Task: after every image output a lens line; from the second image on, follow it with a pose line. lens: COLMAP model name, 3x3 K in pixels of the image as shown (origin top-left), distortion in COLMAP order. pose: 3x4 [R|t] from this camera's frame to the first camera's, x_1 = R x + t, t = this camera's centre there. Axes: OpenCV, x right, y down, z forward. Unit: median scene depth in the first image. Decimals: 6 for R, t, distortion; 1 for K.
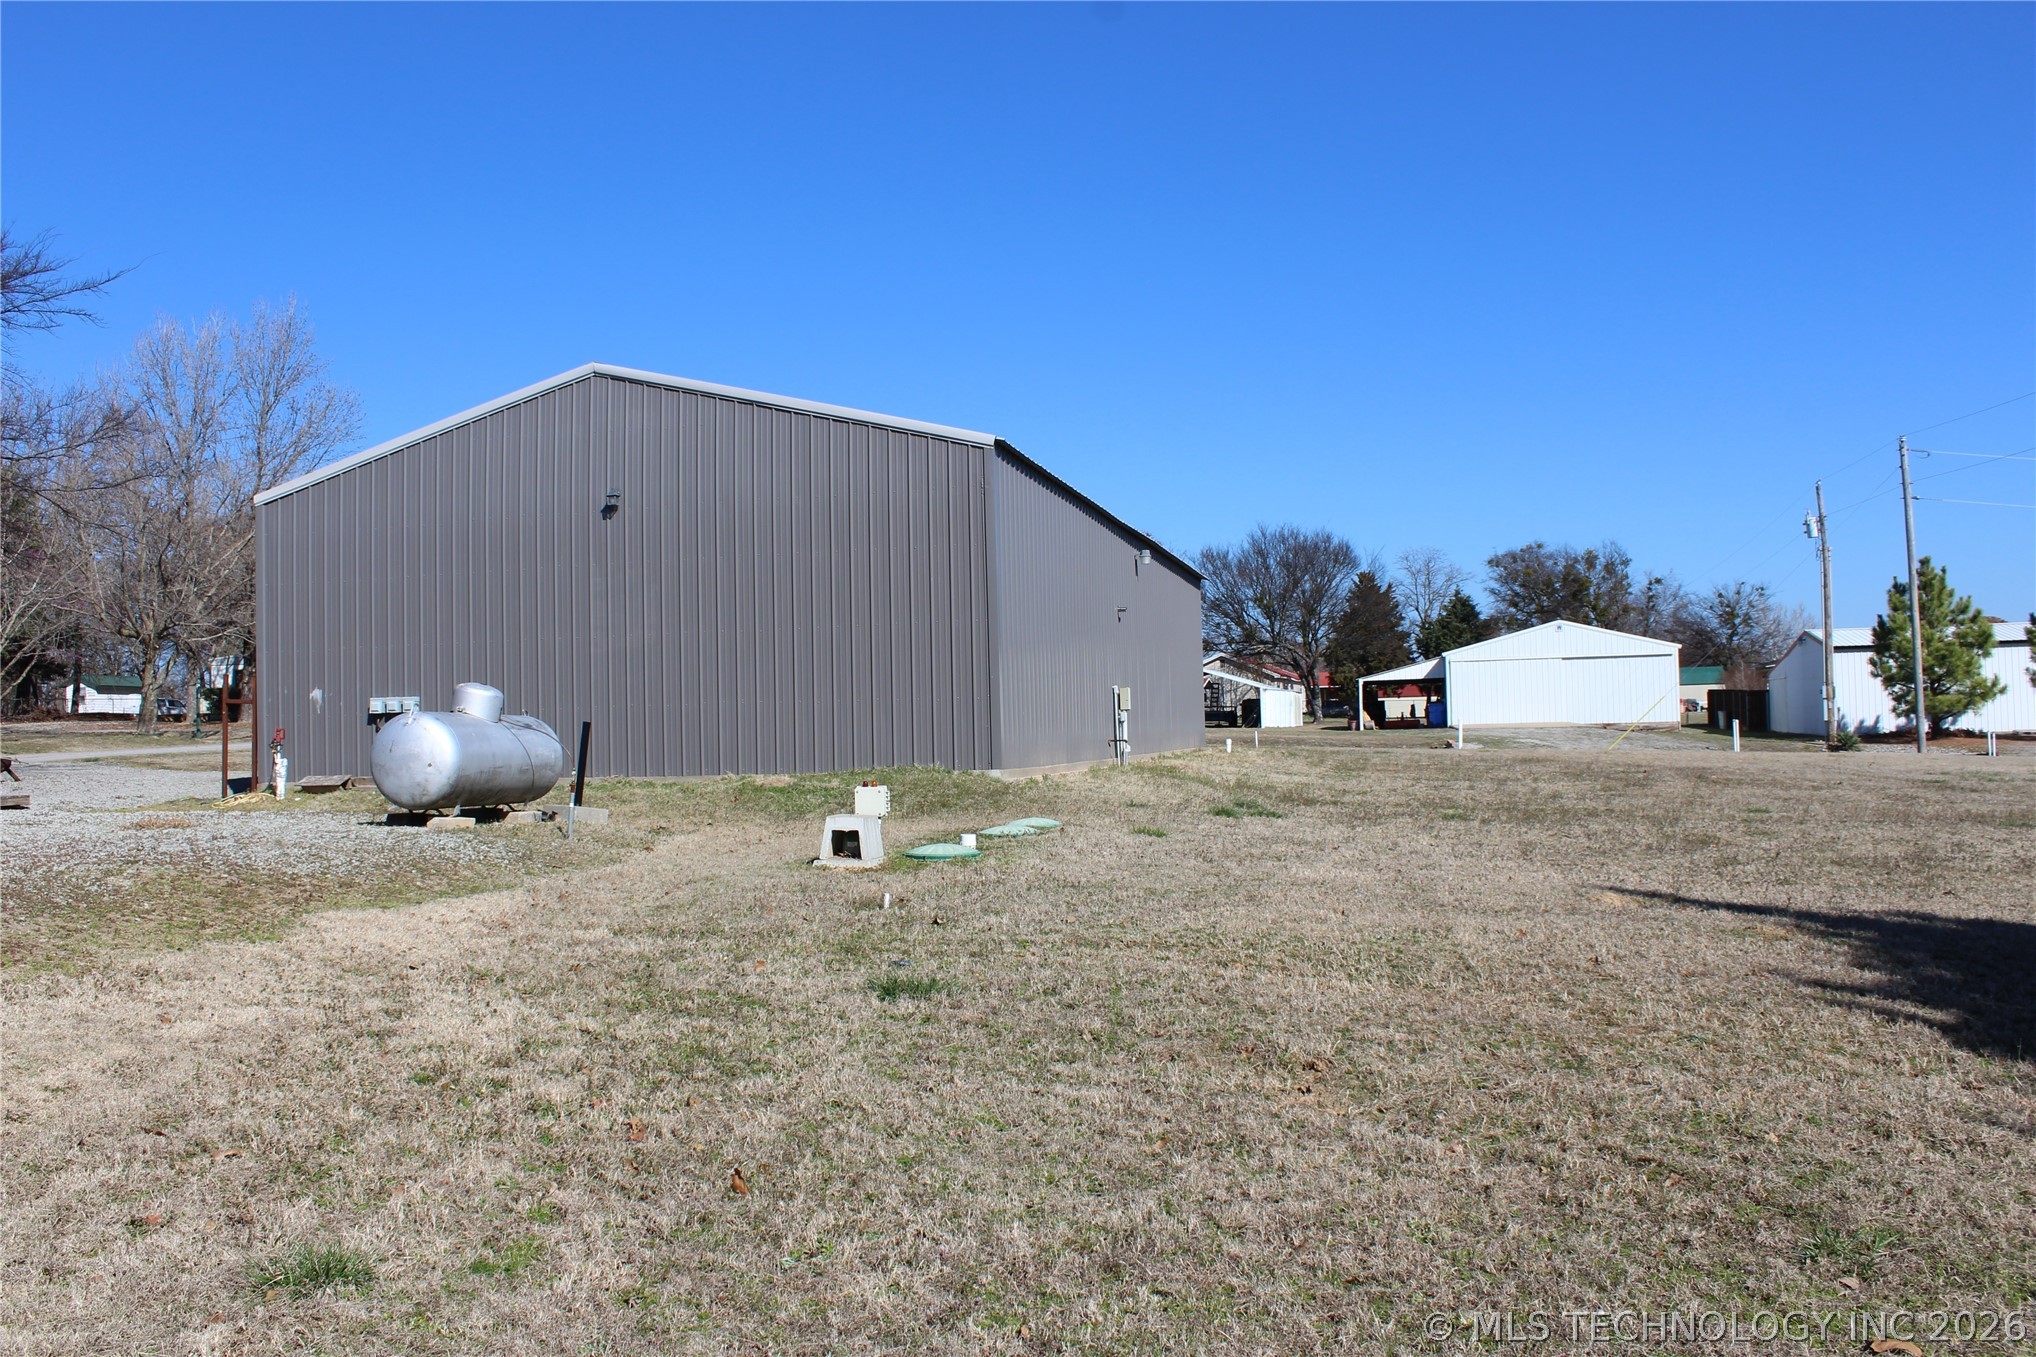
lens RADIAL K [[1707.6, 0, 1002.3], [0, 1707.6, 688.0], [0, 0, 1]] dist [-0.164044, 0.150748]
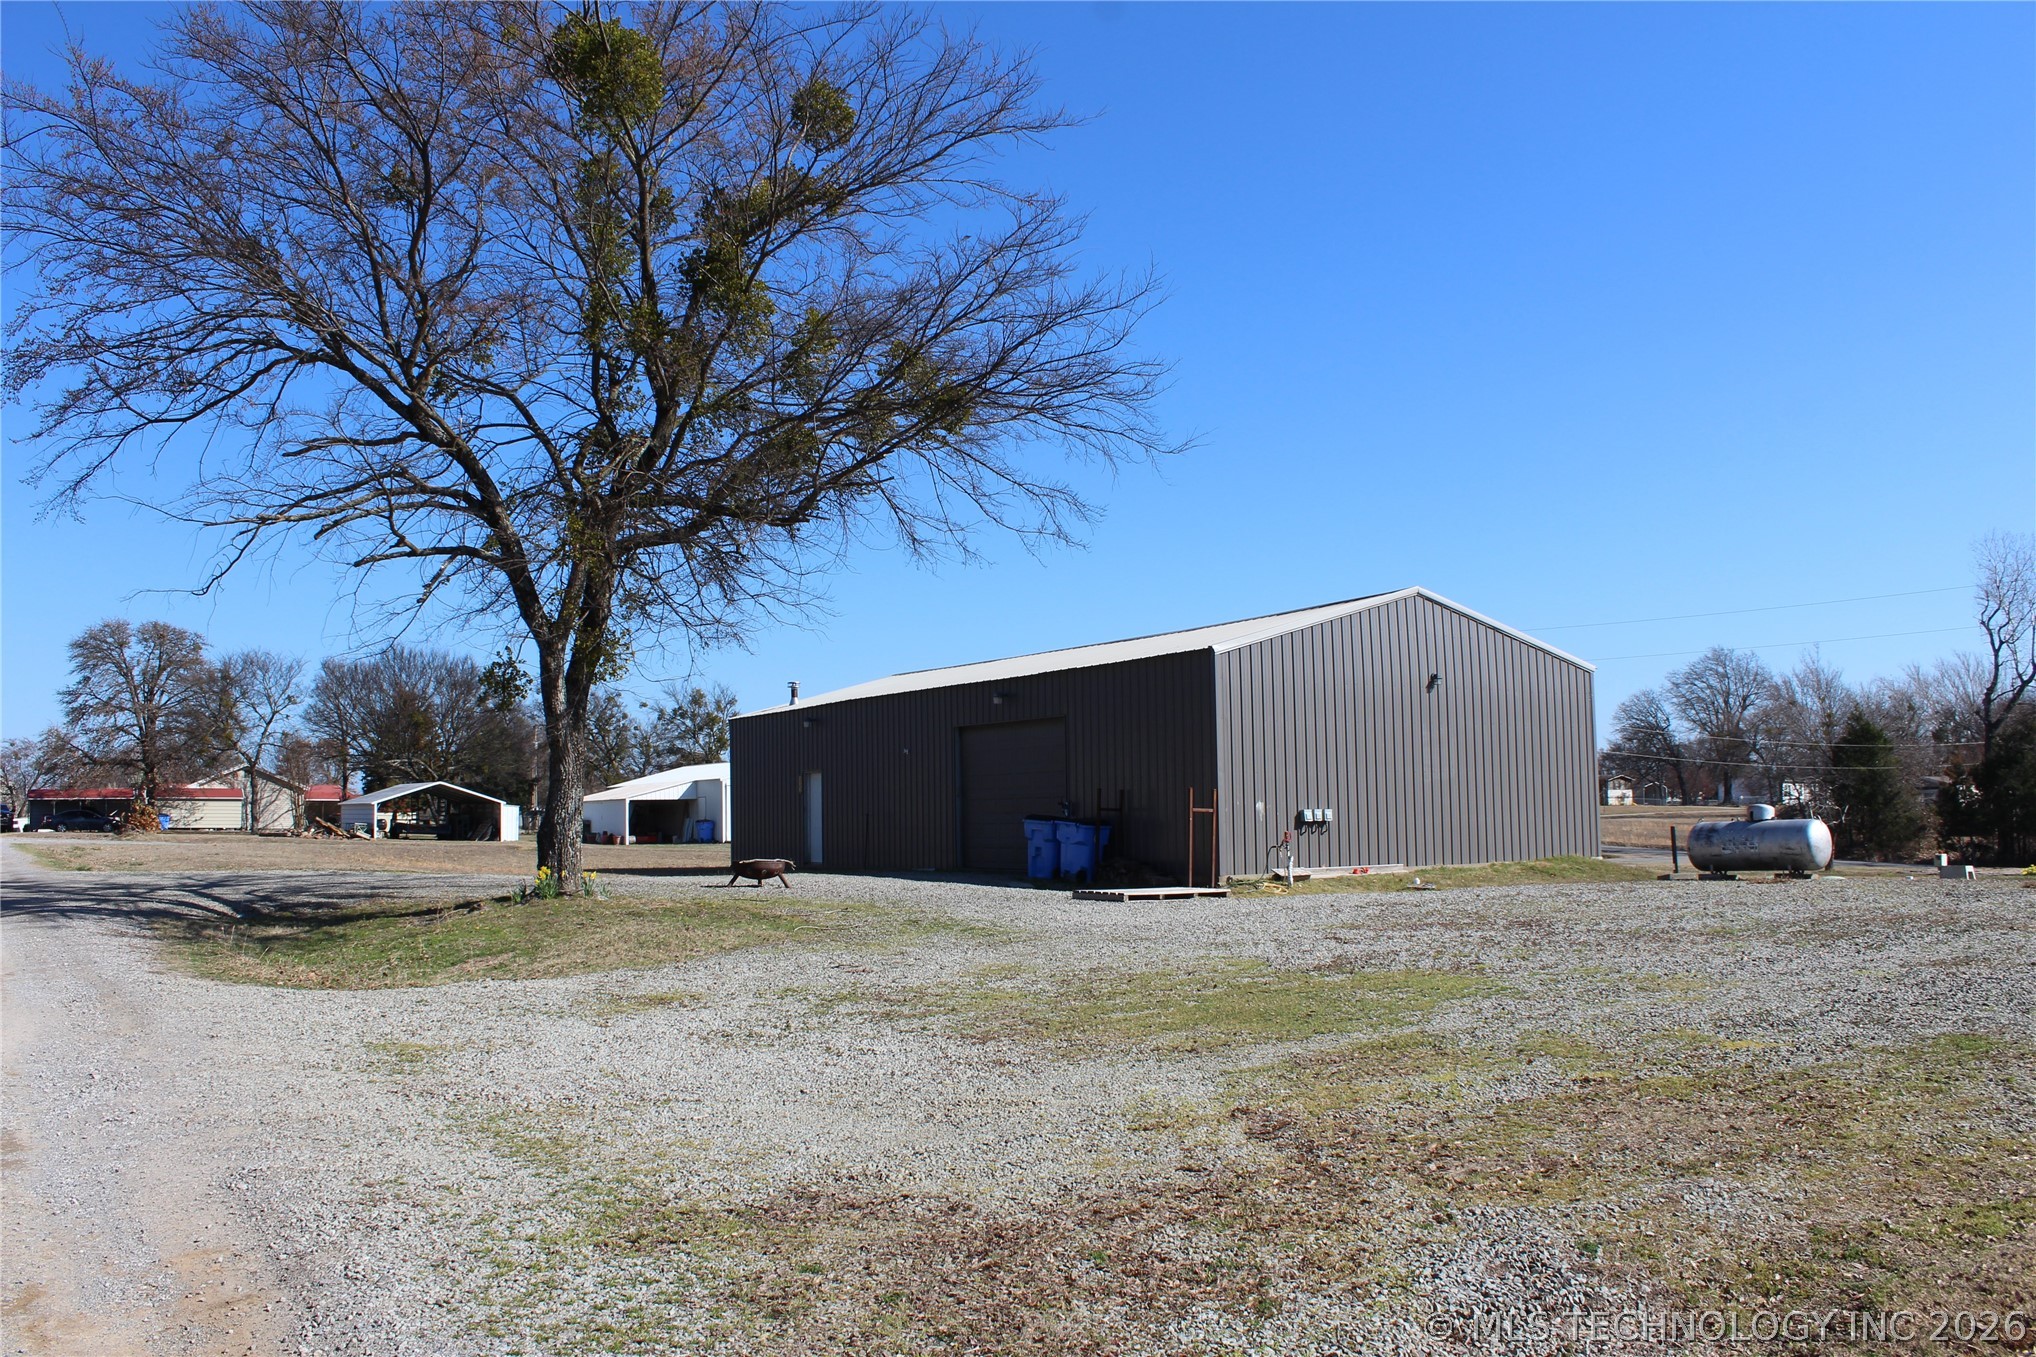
lens RADIAL K [[1704.4, 0, 998.6], [0, 1704.4, 677.1], [0, 0, 1]] dist [-0.161455, 0.143471]
pose [[0.680508, 0.072886, 0.729107, -0.578843], [-0.021826, 0.996615, -0.079257, 0.004799], [-0.732416, 0.038021, 0.679795, 0.093263]]
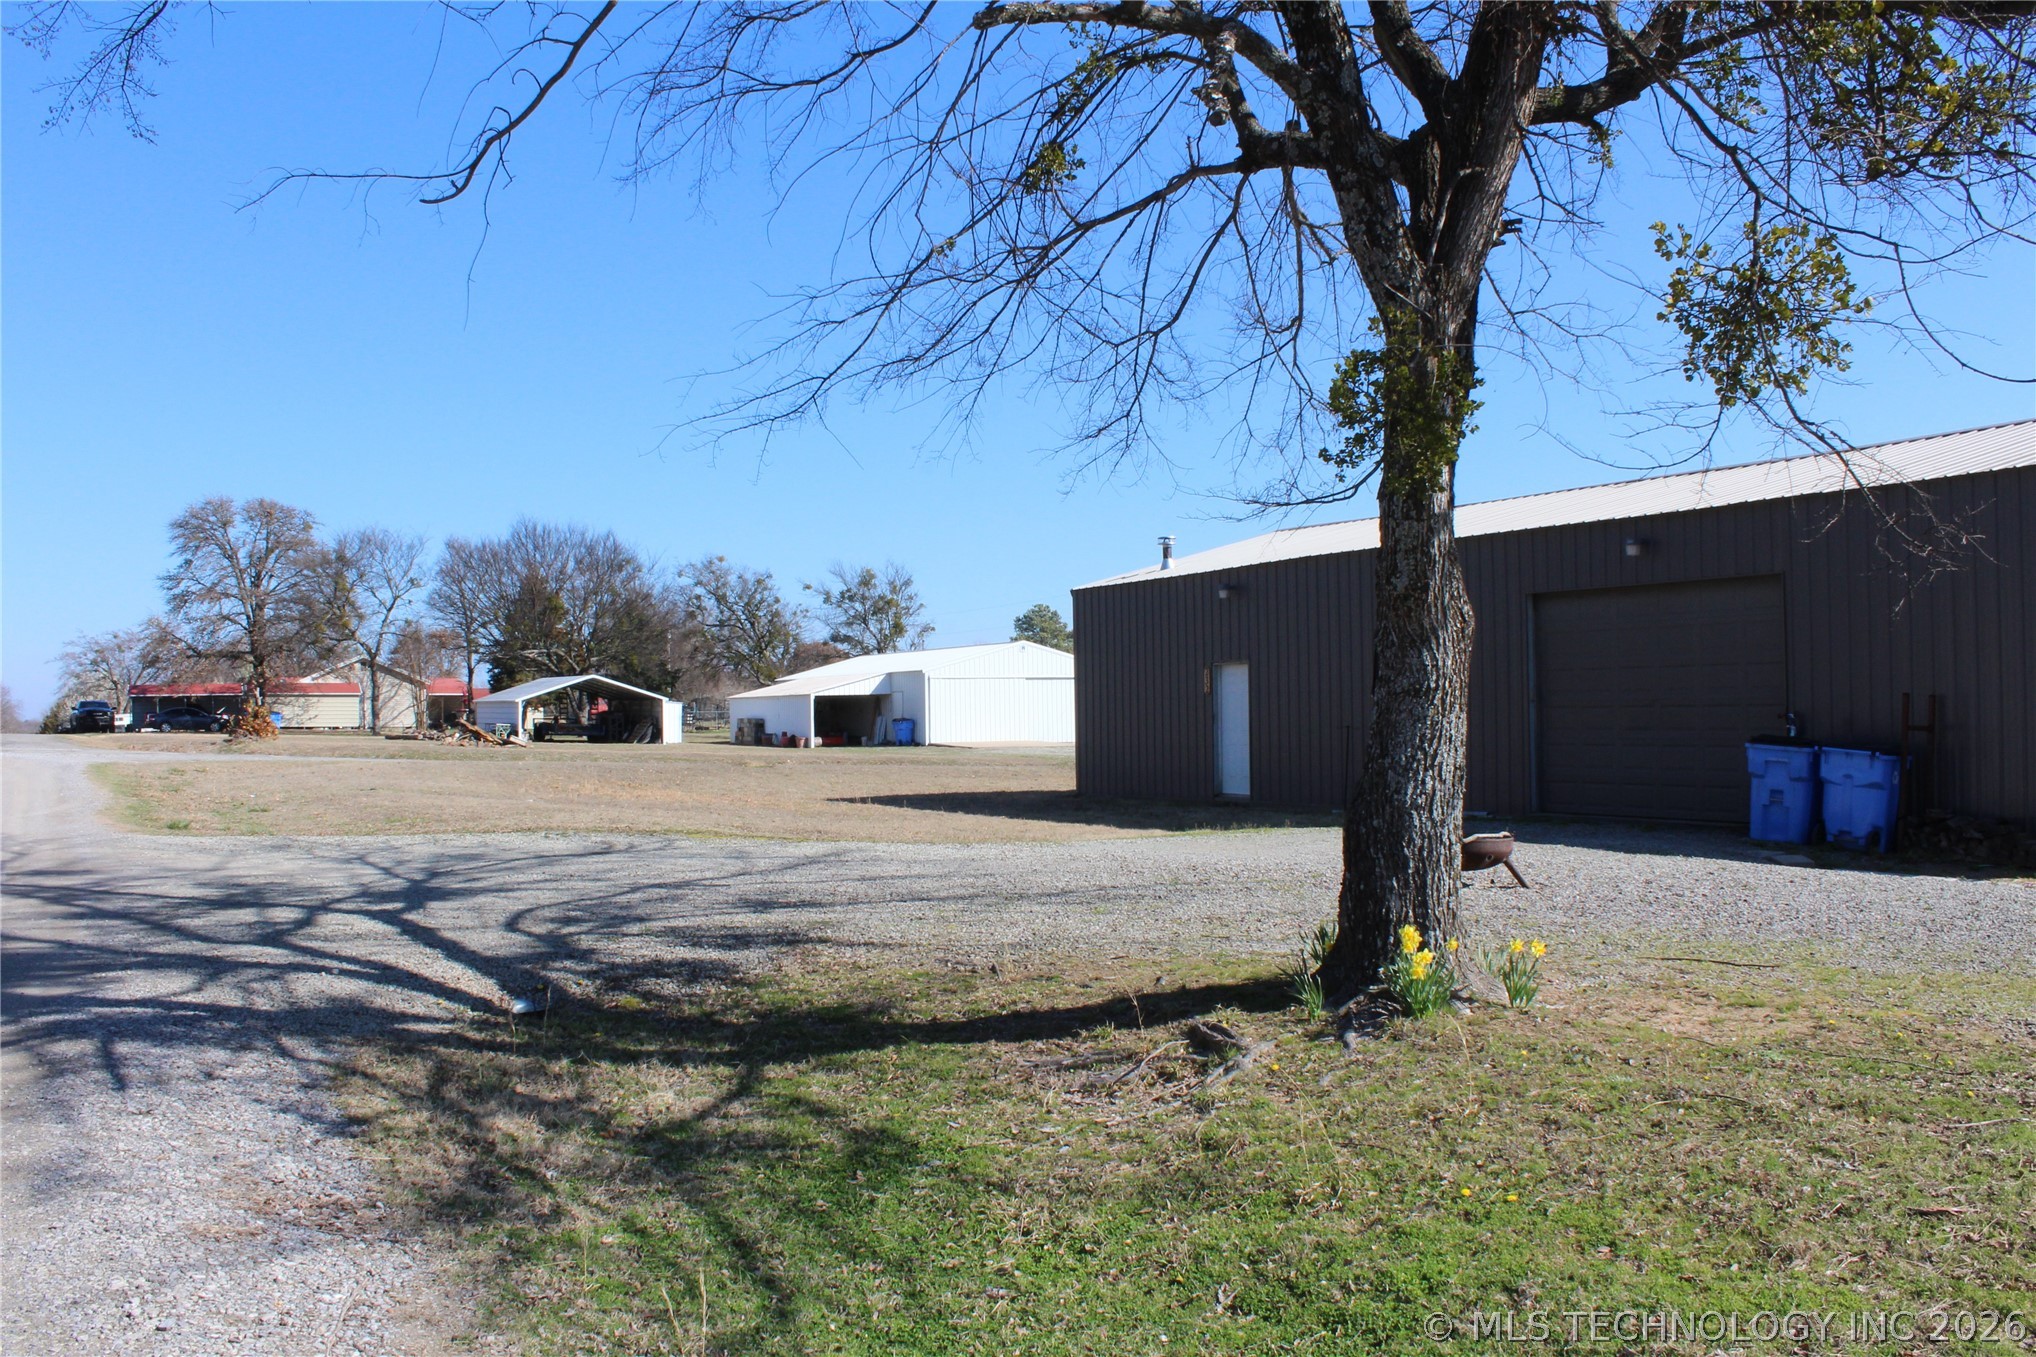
lens RADIAL K [[1706.2, 0, 993.1], [0, 1706.2, 667.1], [0, 0, 1]] dist [-0.168536, 0.144742]
pose [[0.720276, 0.029829, 0.693046, -0.498628], [-0.023107, 0.999552, -0.019006, 0.001640], [-0.693302, -0.002324, 0.720643, 0.329639]]
